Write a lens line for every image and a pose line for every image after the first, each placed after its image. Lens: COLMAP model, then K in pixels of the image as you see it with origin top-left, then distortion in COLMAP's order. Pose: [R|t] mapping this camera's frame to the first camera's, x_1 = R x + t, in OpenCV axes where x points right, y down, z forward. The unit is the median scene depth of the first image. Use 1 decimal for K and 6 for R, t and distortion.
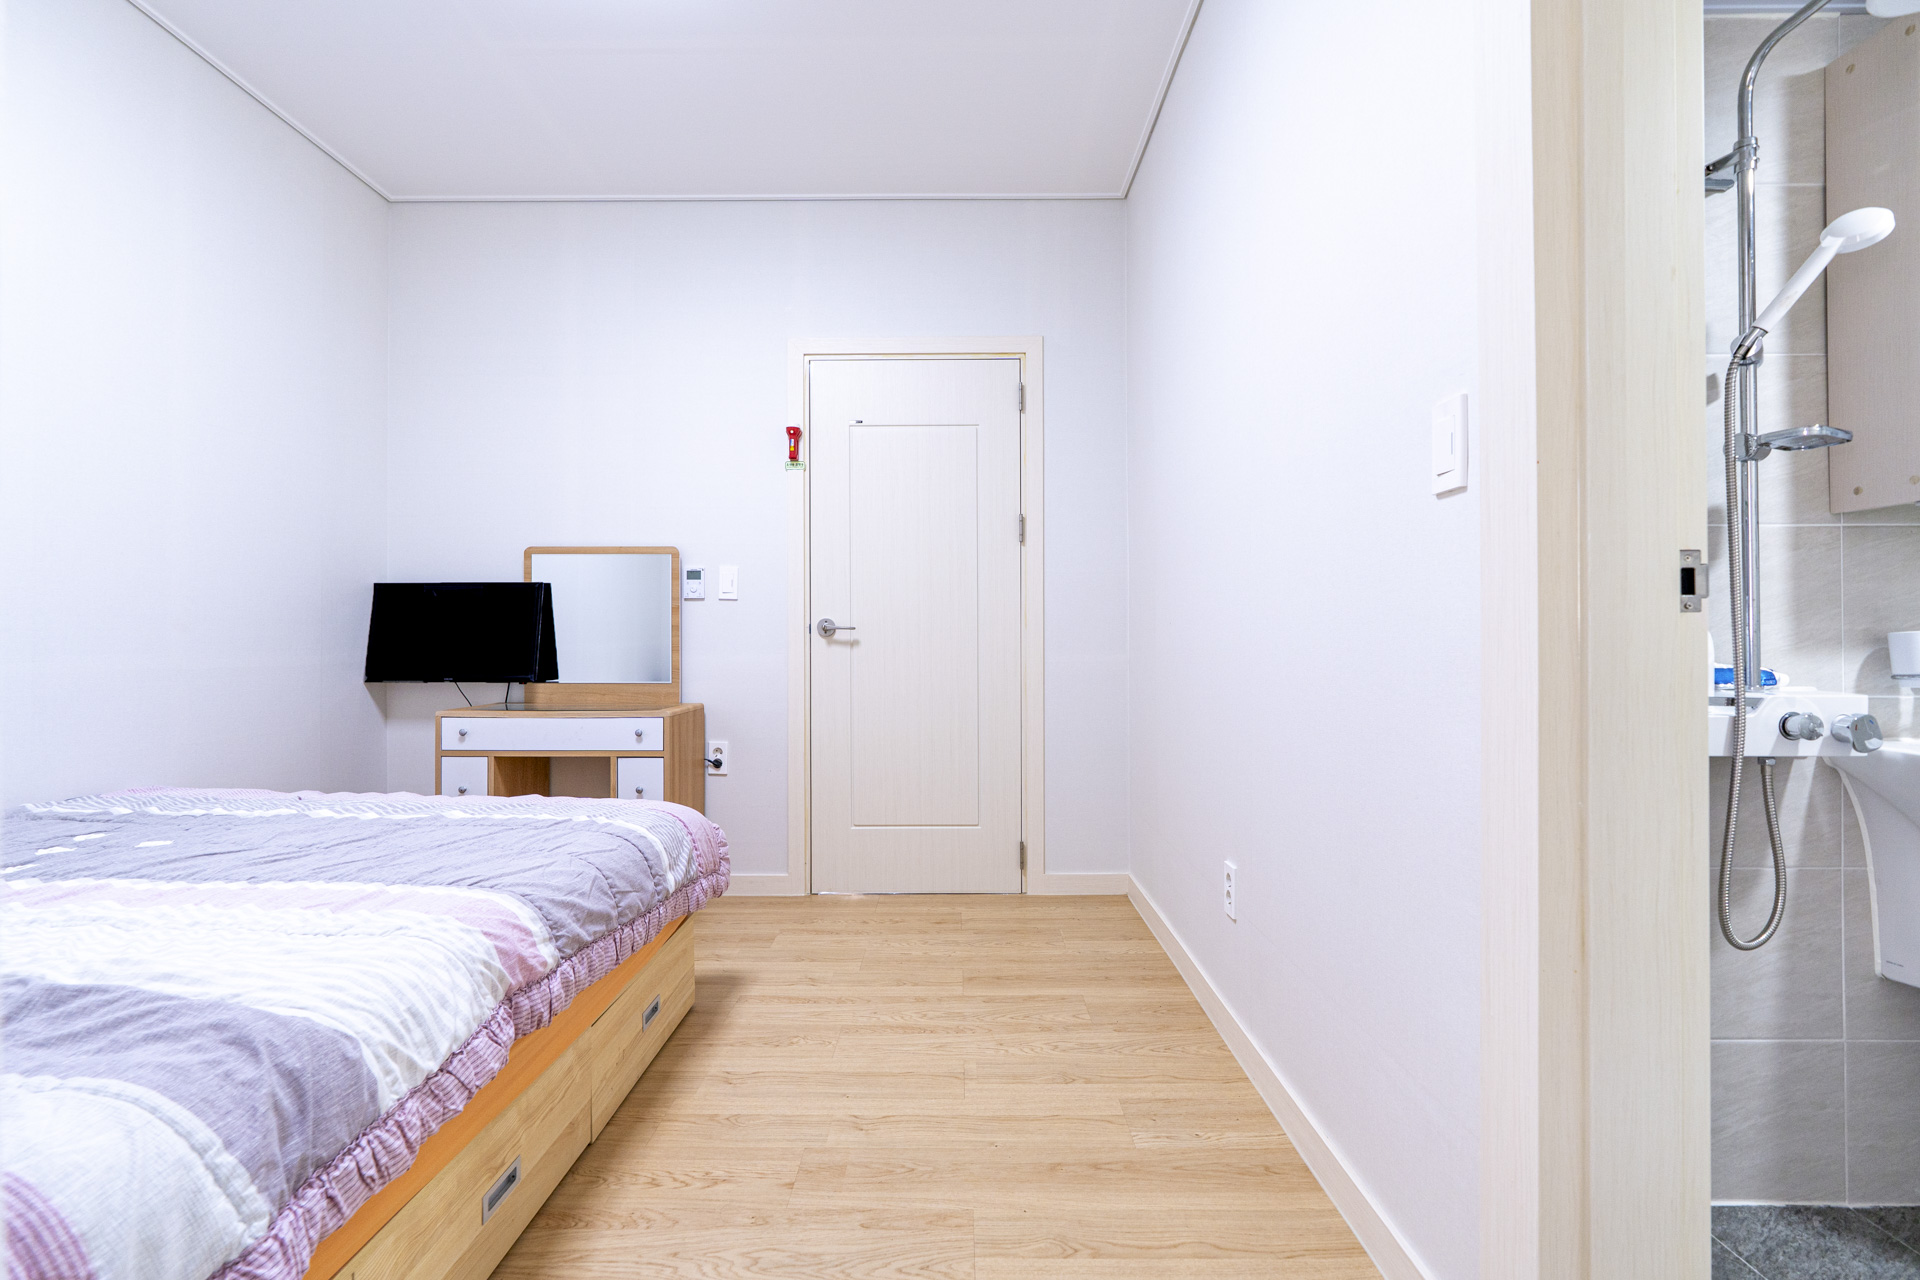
lens RADIAL K [[869.9, 0, 952.3], [0, 869.9, 638.1], [0, 0, 1]] dist [-0.008978, 0.002870]
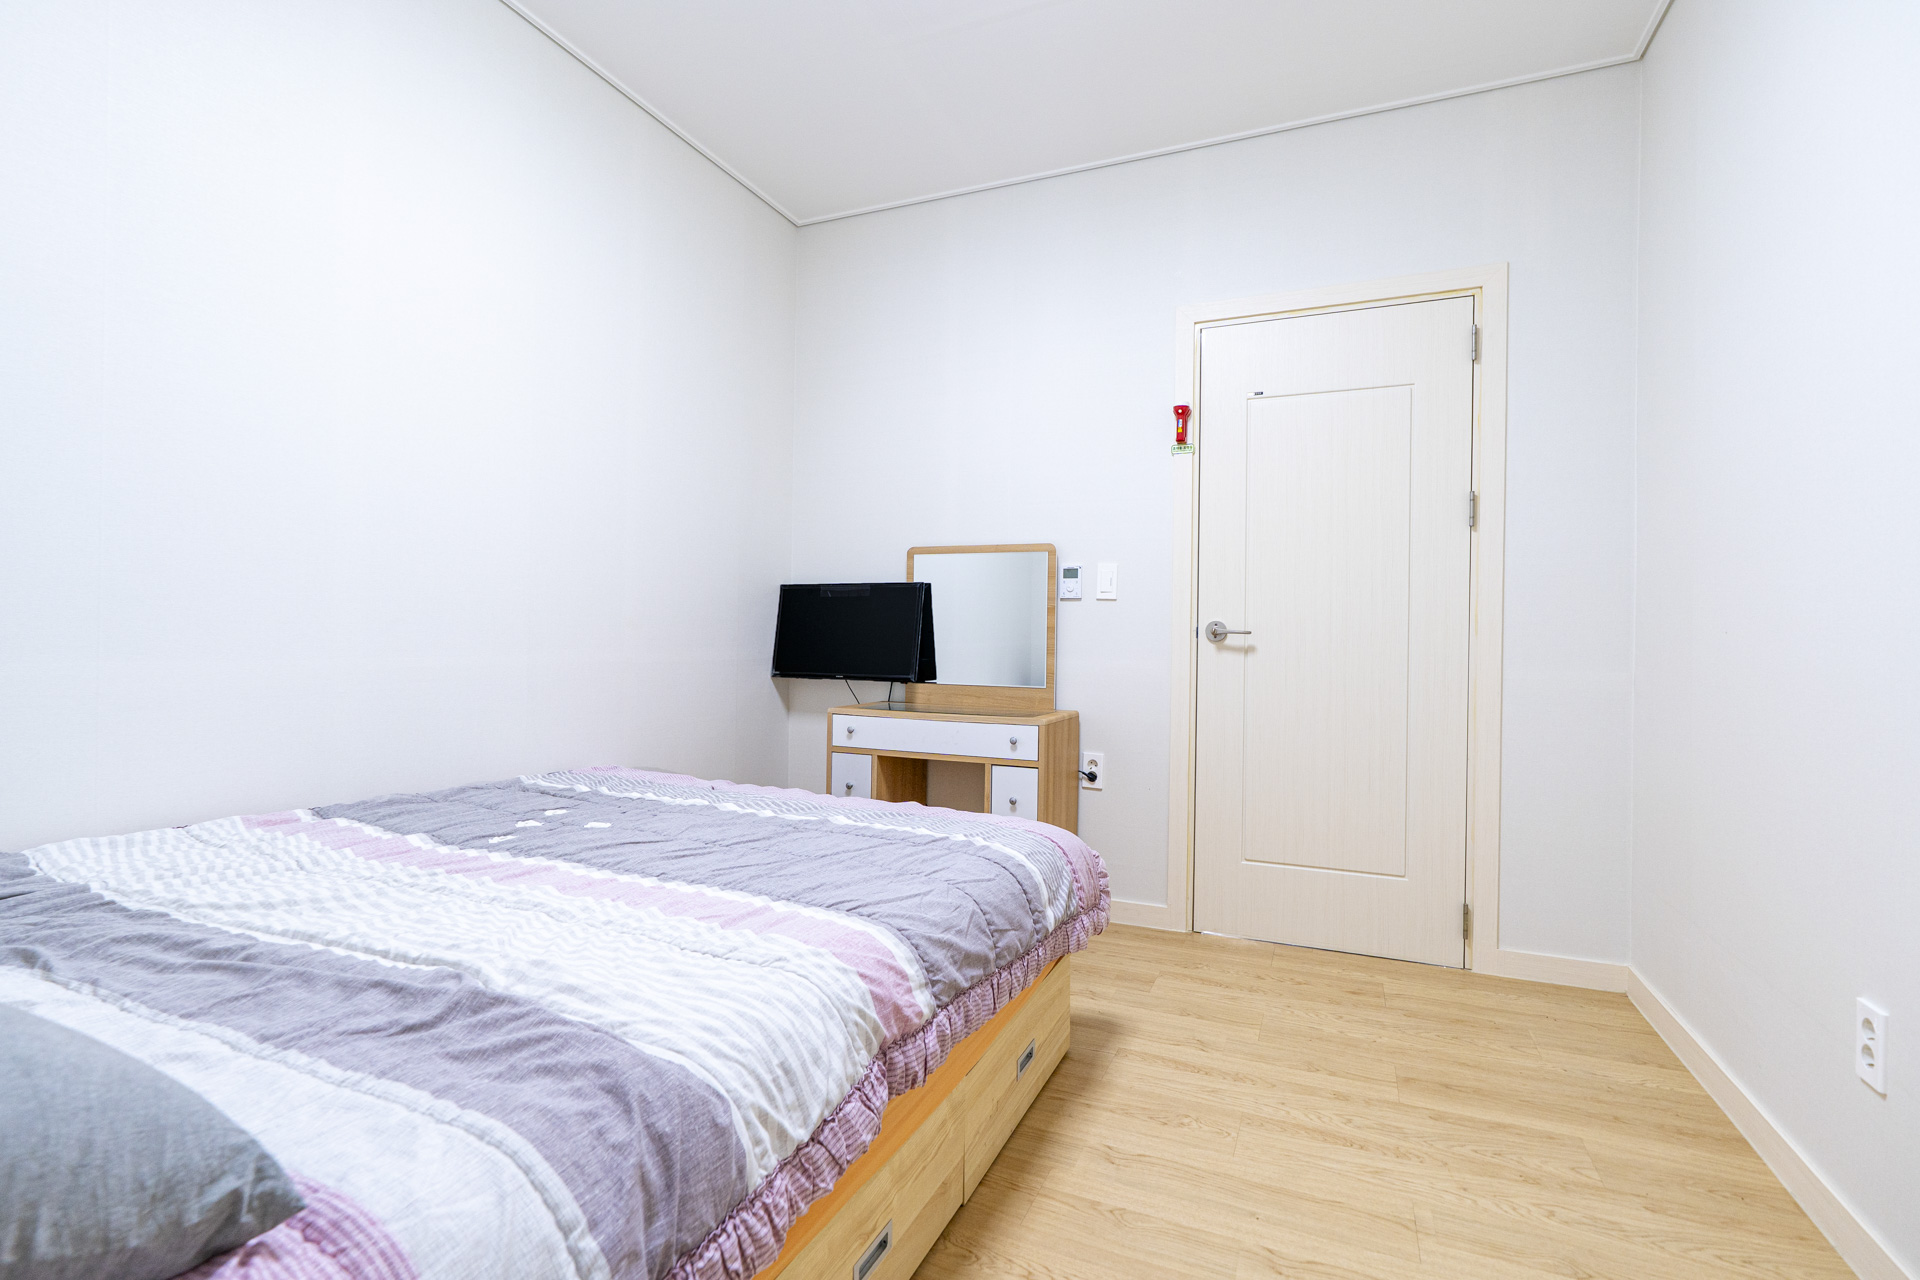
lens RADIAL K [[869.9, 0, 952.3], [0, 869.9, 638.1], [0, 0, 1]] dist [-0.008978, 0.002870]
pose [[0.918705, 0.016209, -0.394611, -0.076300], [-0.015246, 0.999868, 0.005578, -0.010804], [0.394649, 0.000891, 0.918831, 0.156681]]
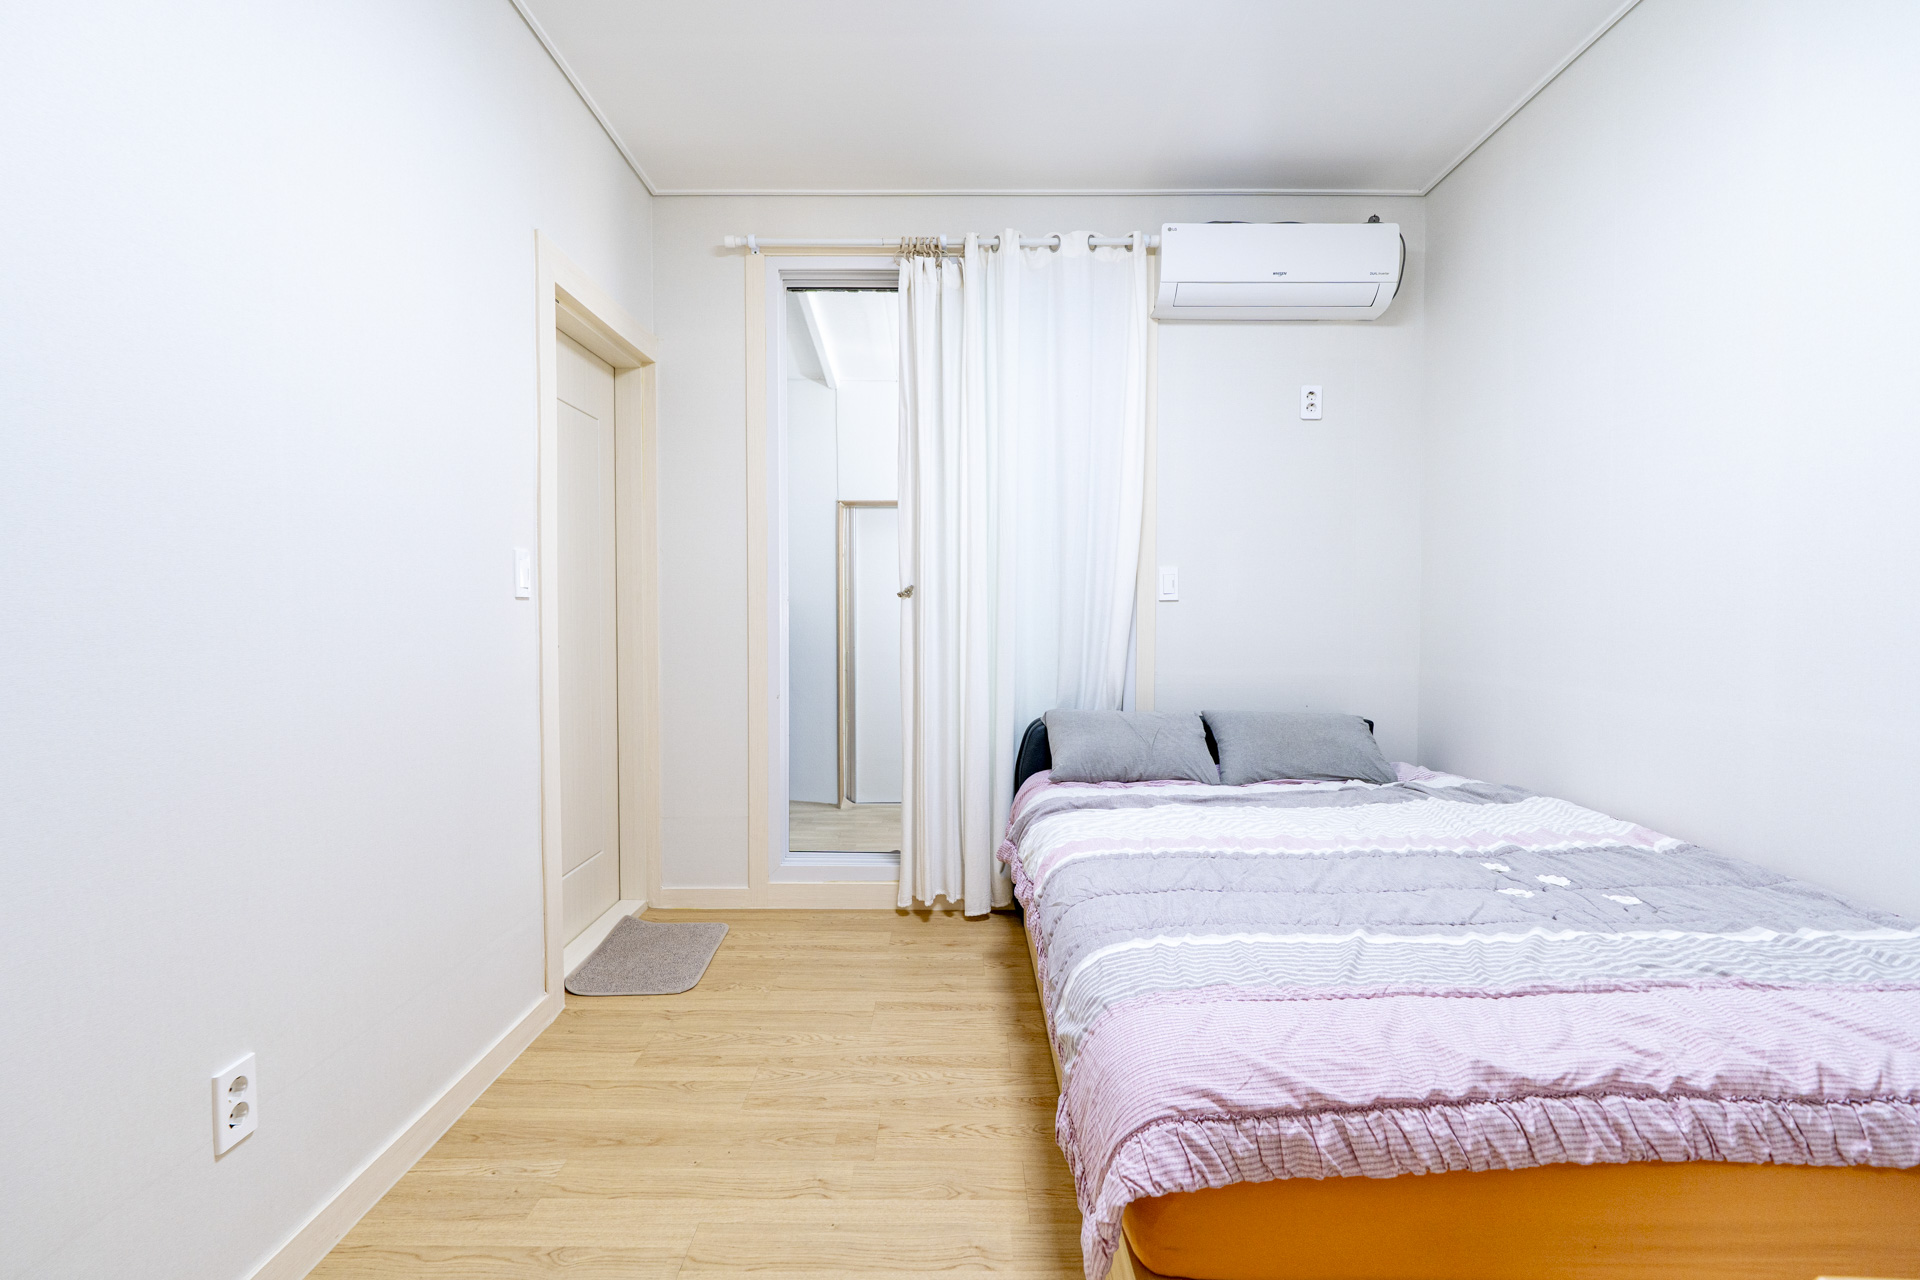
lens RADIAL K [[869.9, 0, 952.3], [0, 869.9, 638.1], [0, 0, 1]] dist [-0.008978, 0.002870]
pose [[-0.999995, 0.000724, -0.002936, -0.250980], [0.000647, 0.999659, 0.026100, -0.085114], [0.002954, 0.026098, -0.999655, 1.953220]]
